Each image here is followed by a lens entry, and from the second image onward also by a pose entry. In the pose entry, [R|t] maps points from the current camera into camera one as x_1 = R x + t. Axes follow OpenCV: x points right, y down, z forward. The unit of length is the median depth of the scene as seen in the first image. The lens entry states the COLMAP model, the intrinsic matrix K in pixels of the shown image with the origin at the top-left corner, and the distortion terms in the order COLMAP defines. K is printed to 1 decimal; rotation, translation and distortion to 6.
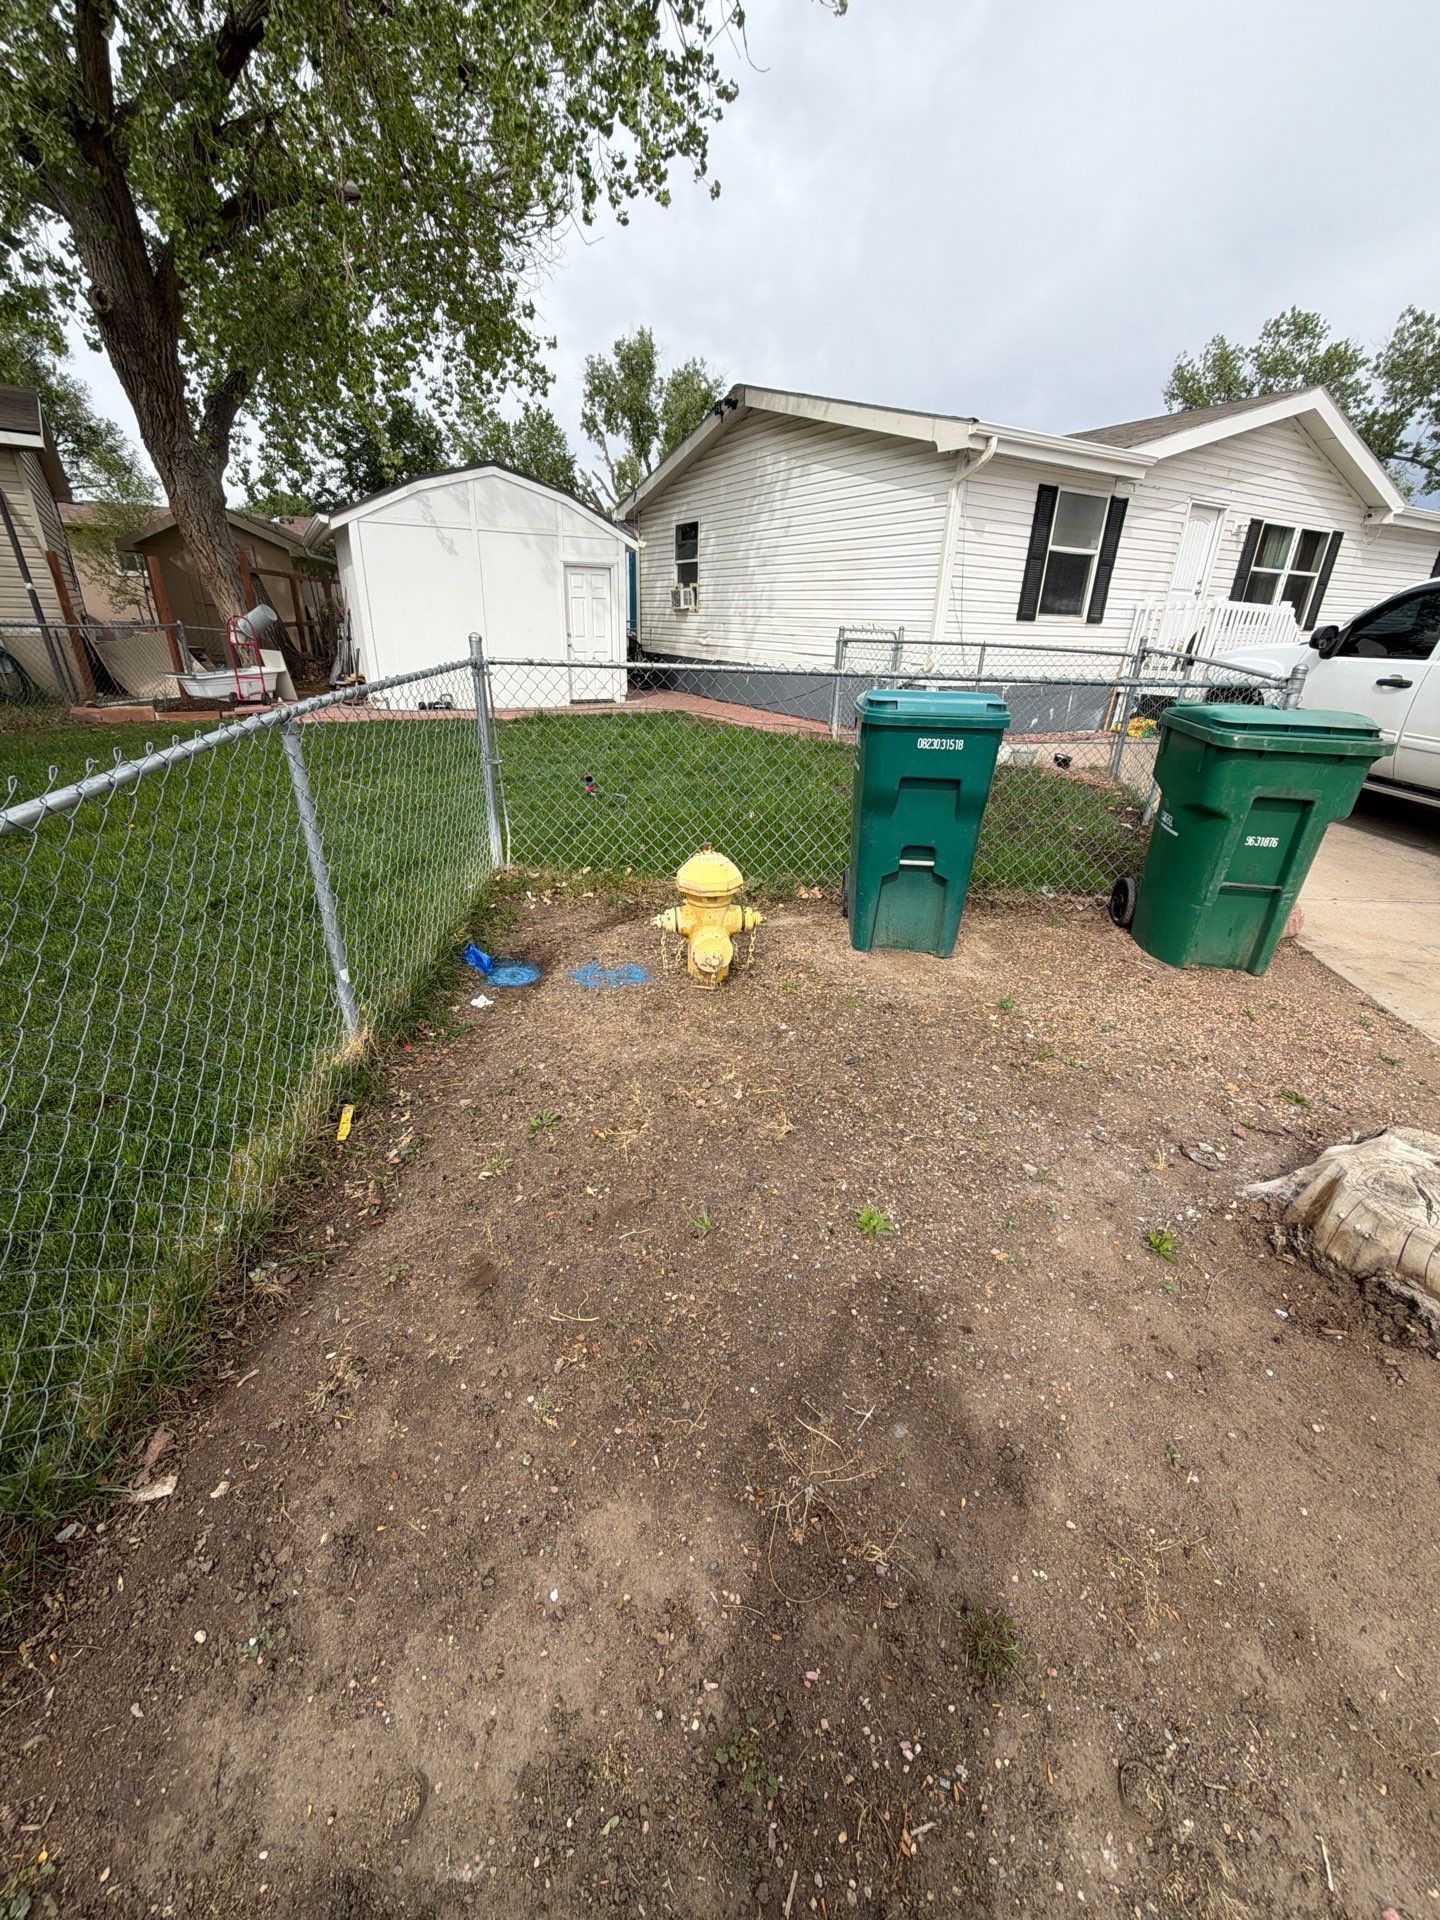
lens RADIAL K [[761.0, 0, 713.3], [0, 761.0, 950.7], [0, 0, 1]] dist [0.002358, -0.000272]
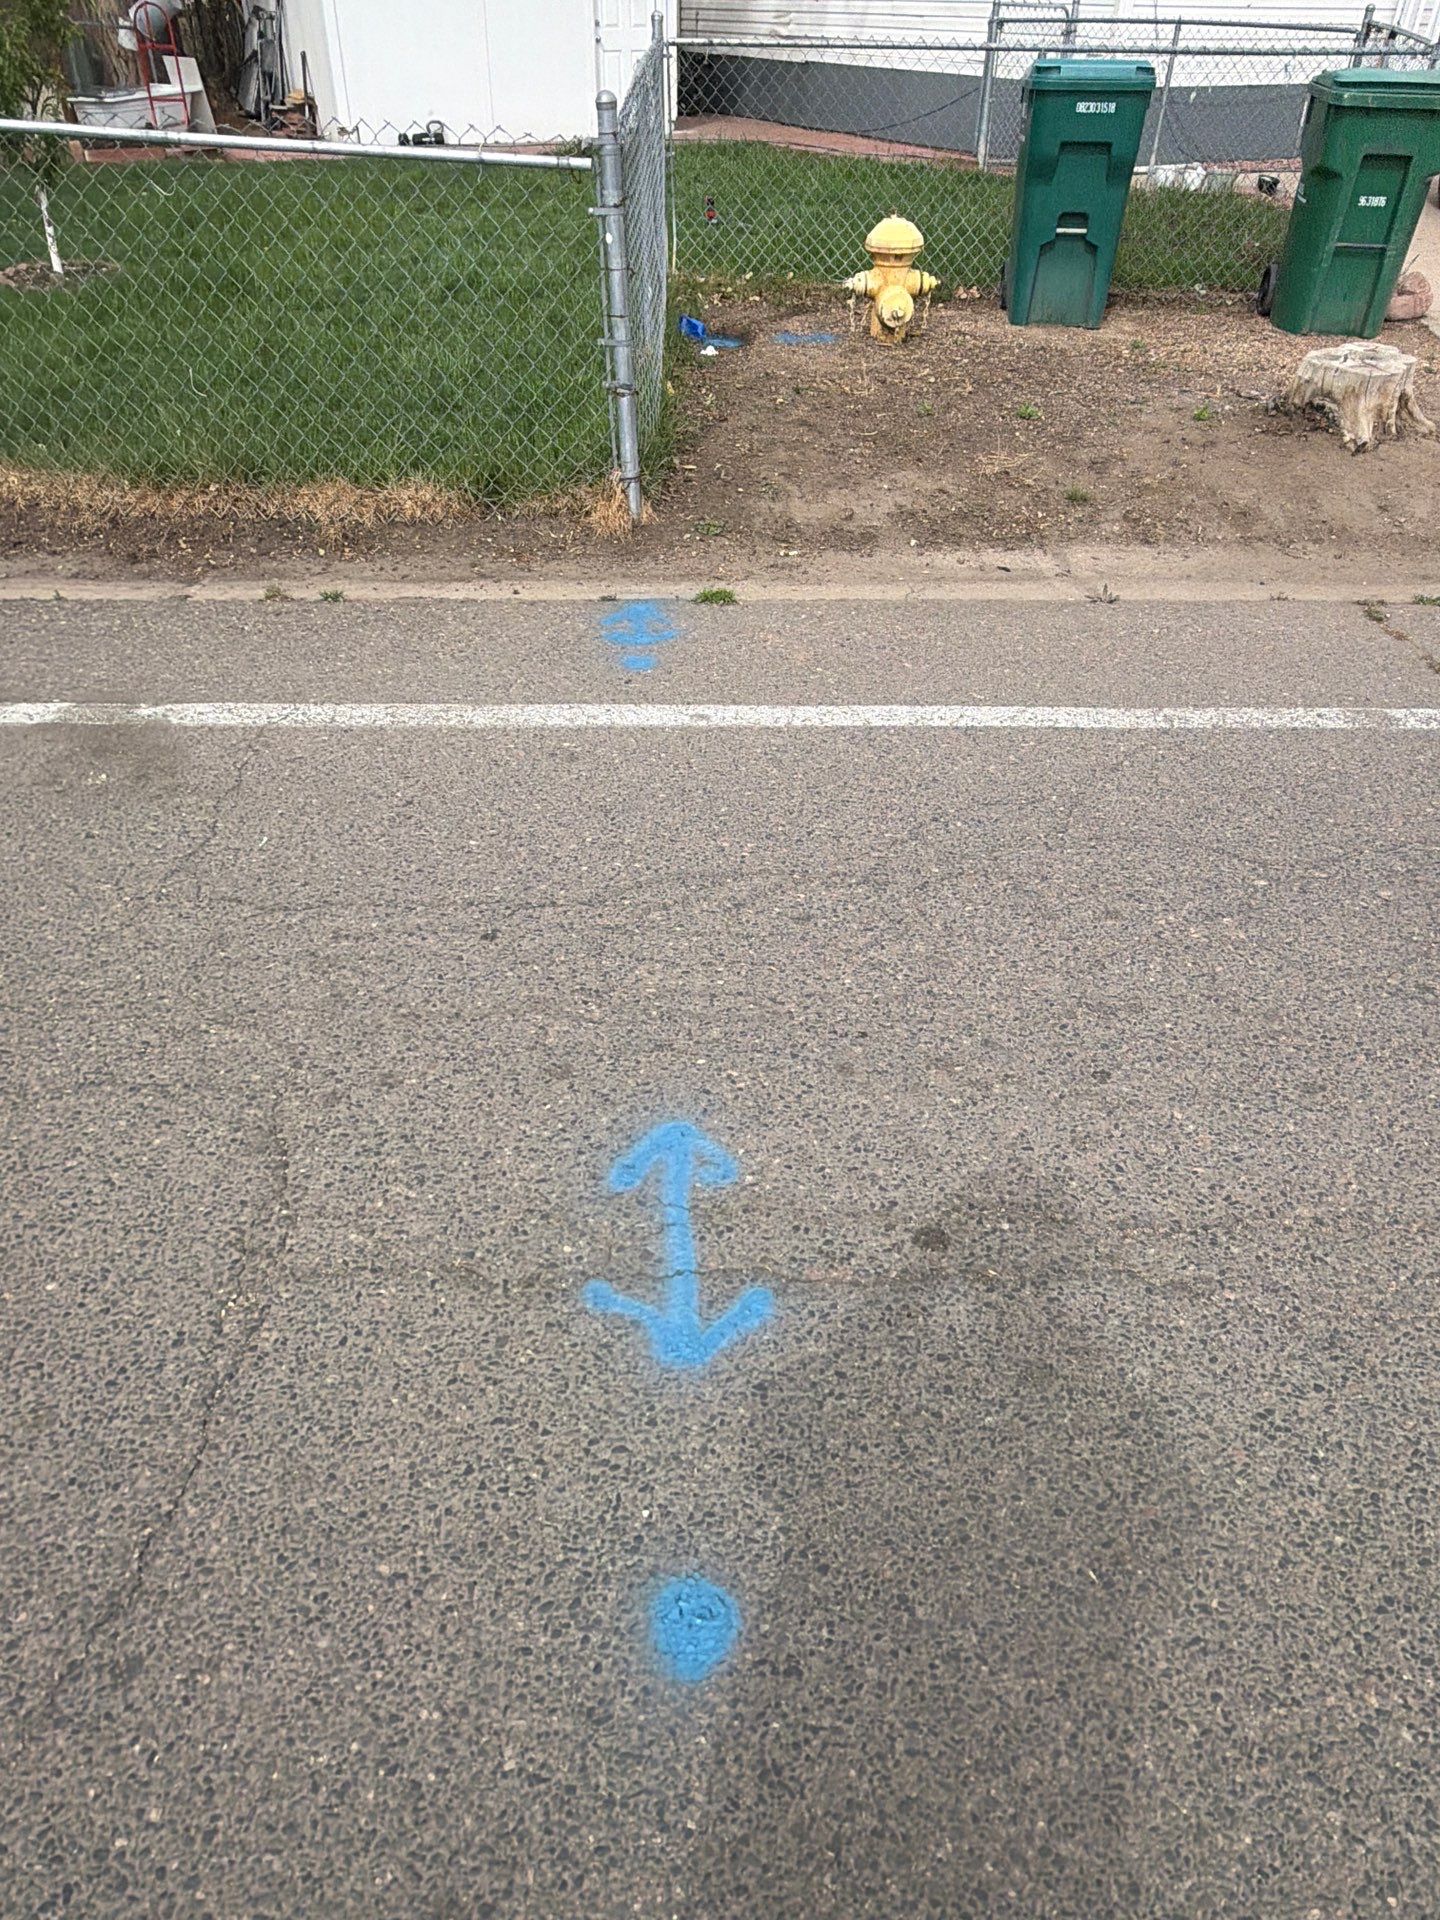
lens RADIAL K [[1278.9, 0, 713.4], [0, 1278.9, 950.8], [0, 0, 1]] dist [-0.003926, 0.006453]
pose [[0.999818, -0.010732, -0.015788, -0.129262], [0.014072, 0.973185, 0.229591, 0.250336], [0.012901, -0.229771, 0.973159, -0.577018]]
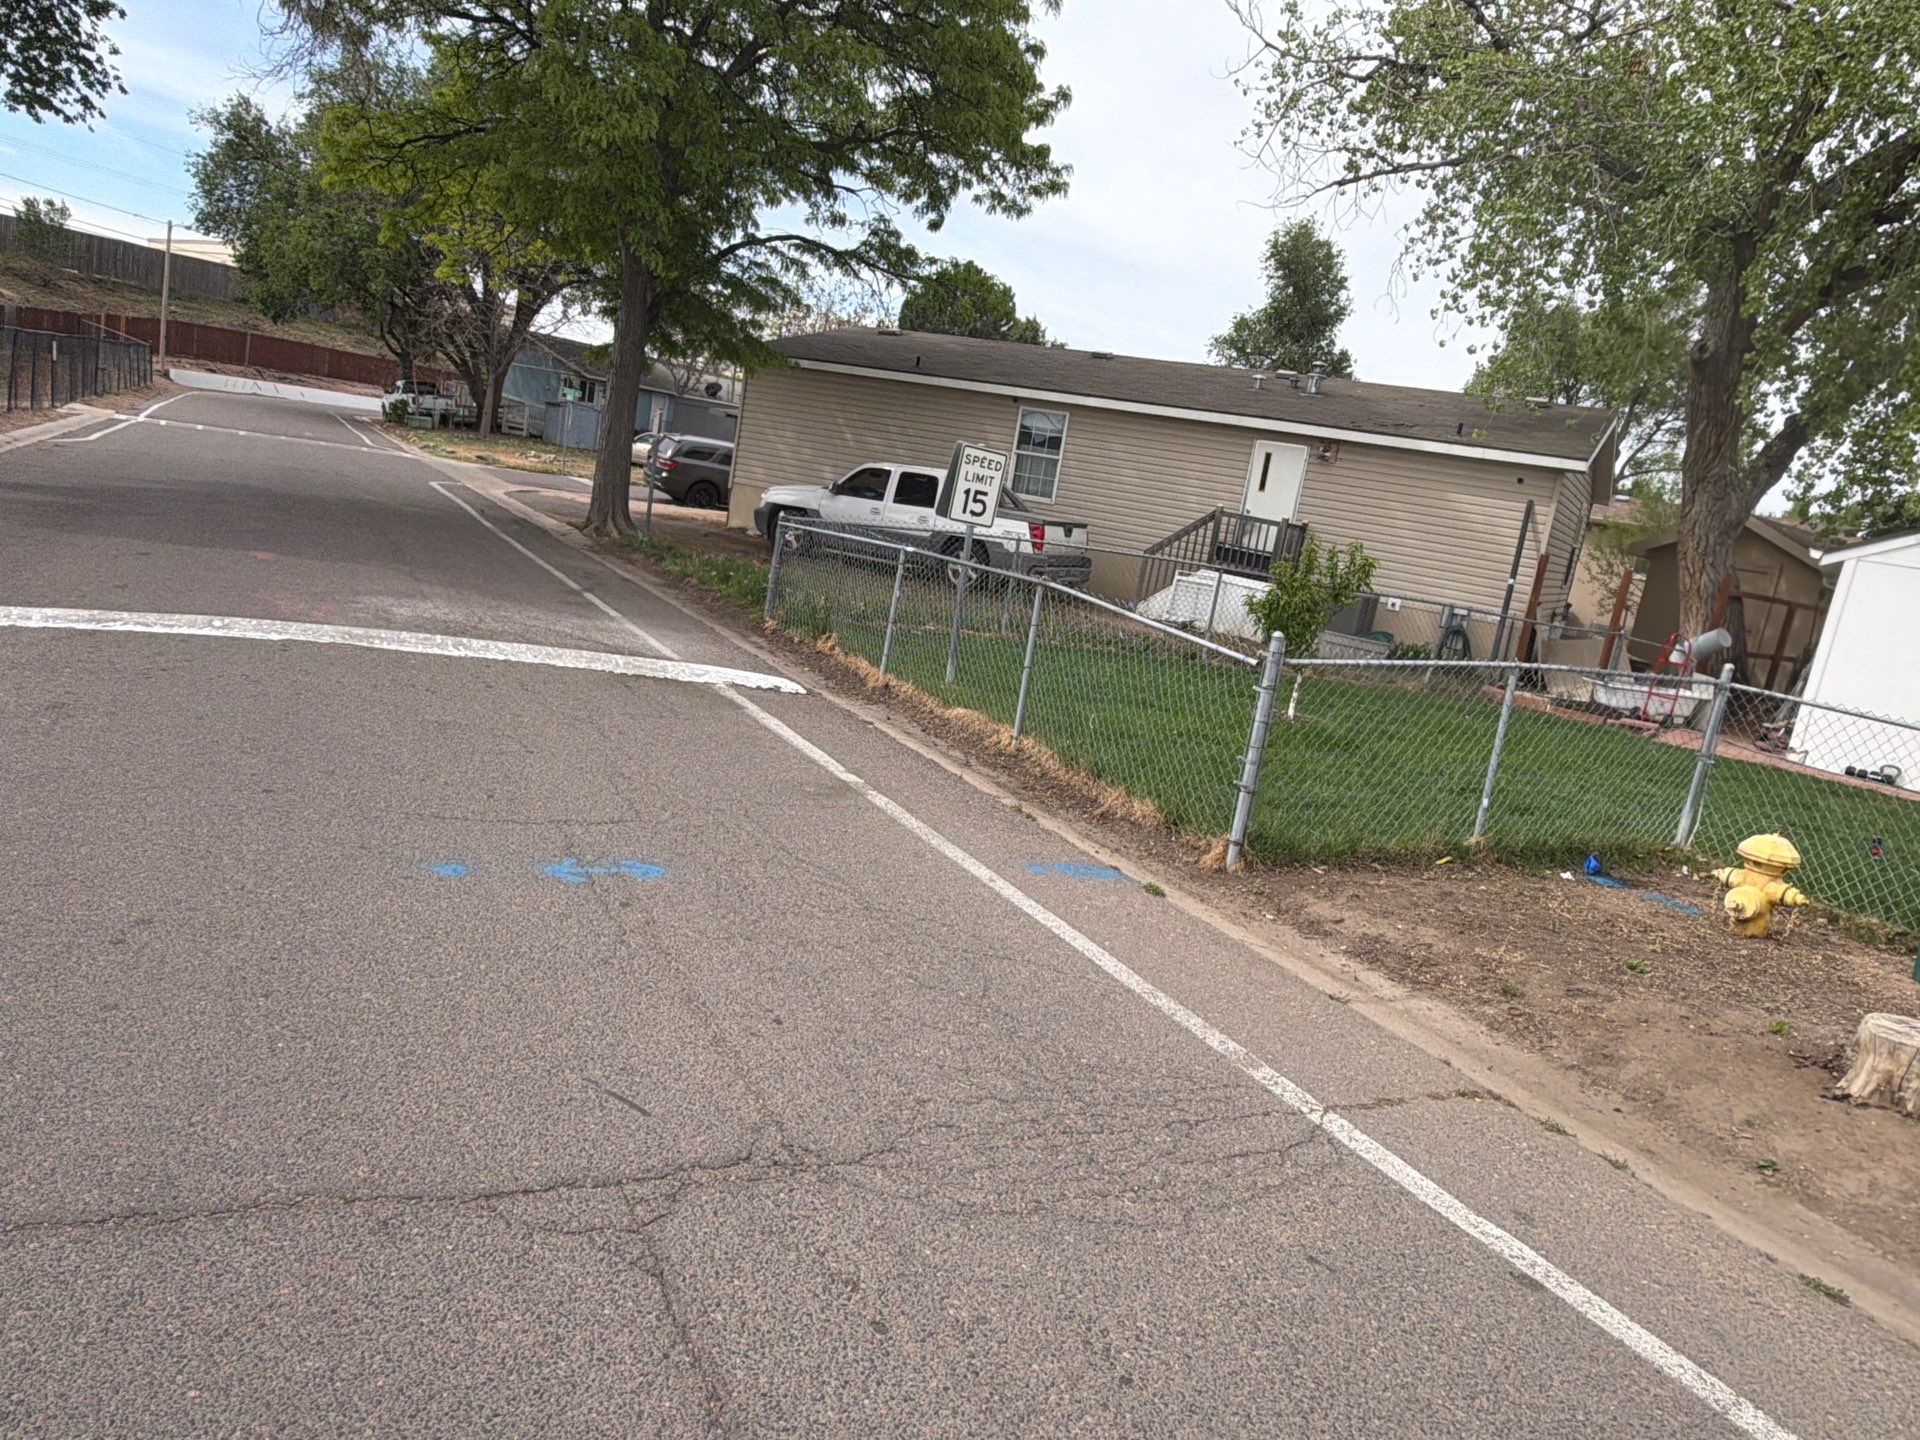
lens RADIAL K [[1324.9, 0, 959.5], [0, 1324.9, 720.2], [0, 0, 1]] dist [-0.001171, -0.001903]
pose [[0.441134, 0.206195, -0.873433, 0.621609], [-0.495442, 0.867452, -0.045443, 0.233040], [0.748290, 0.452782, 0.484820, -0.574281]]
